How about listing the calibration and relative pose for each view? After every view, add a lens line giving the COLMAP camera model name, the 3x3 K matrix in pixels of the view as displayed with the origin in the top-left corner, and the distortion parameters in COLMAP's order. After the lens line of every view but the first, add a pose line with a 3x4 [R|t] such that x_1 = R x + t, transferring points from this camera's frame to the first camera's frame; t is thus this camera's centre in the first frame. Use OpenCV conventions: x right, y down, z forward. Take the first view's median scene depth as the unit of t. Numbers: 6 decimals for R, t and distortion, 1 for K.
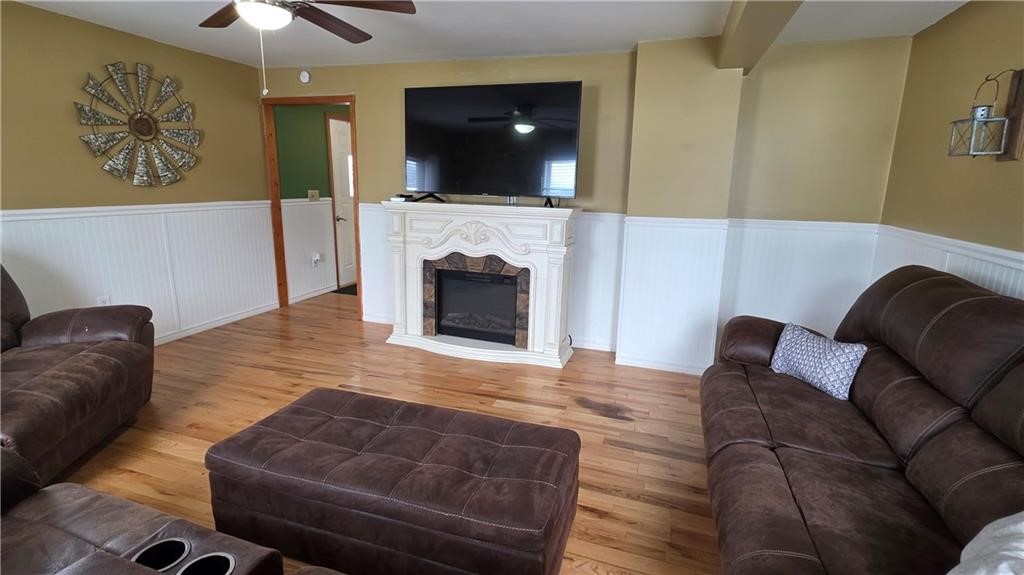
lens RADIAL K [[490.2, 0, 512.0], [0, 490.2, 287.5], [0, 0, 1]] dist [-0.000095, 0.000085]
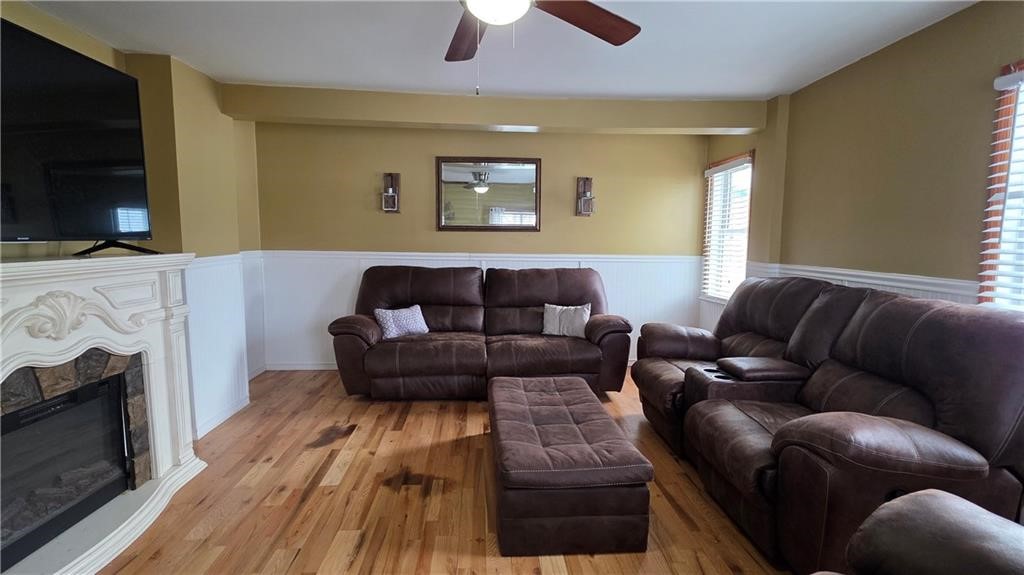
lens RADIAL K [[490.2, 0, 512.0], [0, 490.2, 287.5], [0, 0, 1]] dist [-0.000095, 0.000085]
pose [[-0.369499, -0.122958, 0.921060, -0.702009], [0.177371, 0.963649, 0.199799, -0.157778], [-0.912146, 0.237195, -0.334258, 0.743957]]
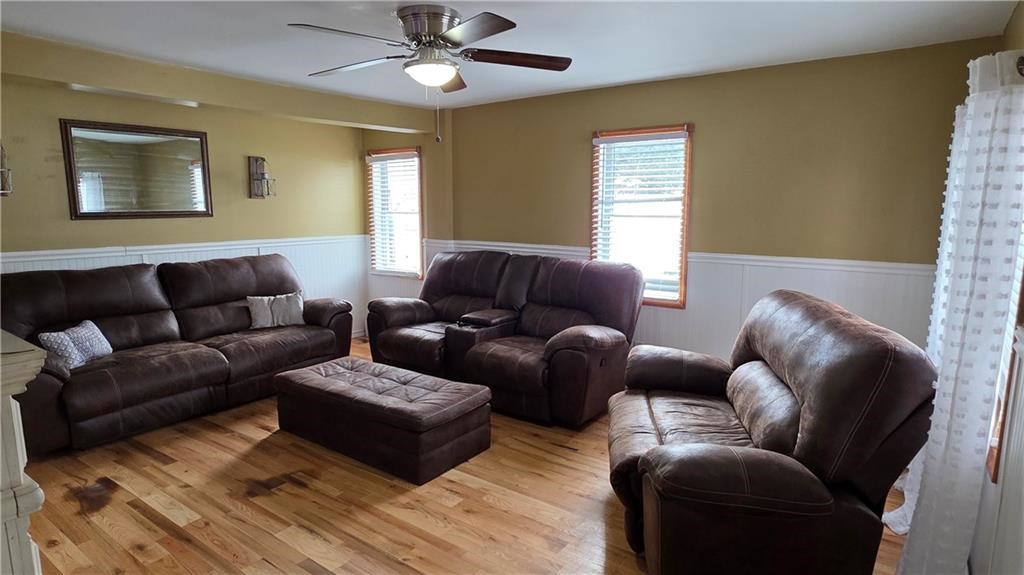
lens RADIAL K [[570.7, 0, 512.0], [0, 570.7, 287.5], [0, 0, 1]] dist [0.000270, -0.000190]
pose [[-0.951526, -0.073852, 0.298571, -0.588048], [0.037522, 0.935621, 0.351006, -0.307710], [-0.305272, 0.345194, -0.887497, 1.213657]]
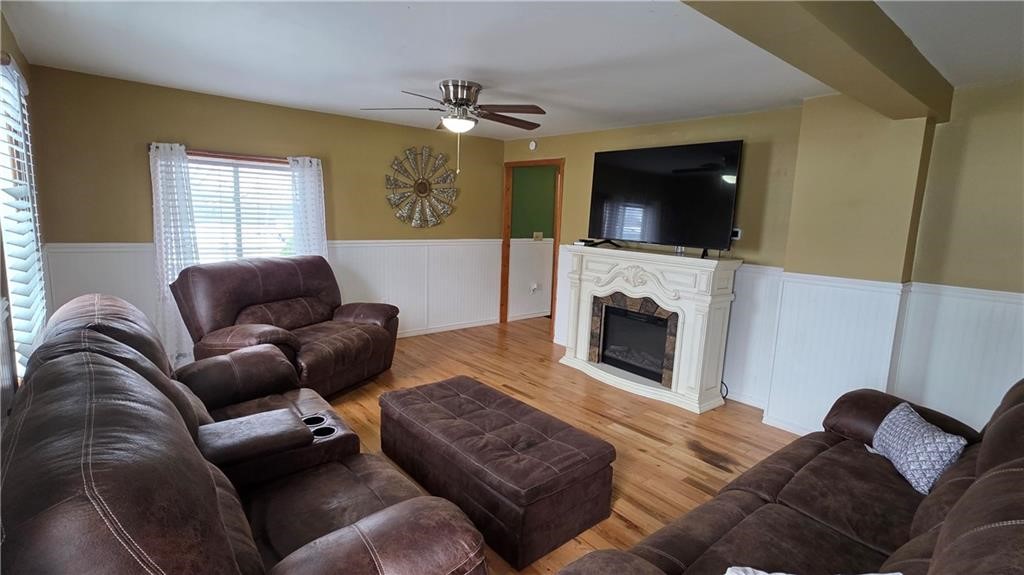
lens RADIAL K [[490.2, 0, 512.0], [0, 490.2, 287.5], [0, 0, 1]] dist [-0.000095, 0.000085]
pose [[0.851365, 0.091034, -0.516615, 0.268149], [-0.130244, 0.990672, -0.040069, -0.004492], [0.508148, 0.101399, 0.855280, -0.099769]]
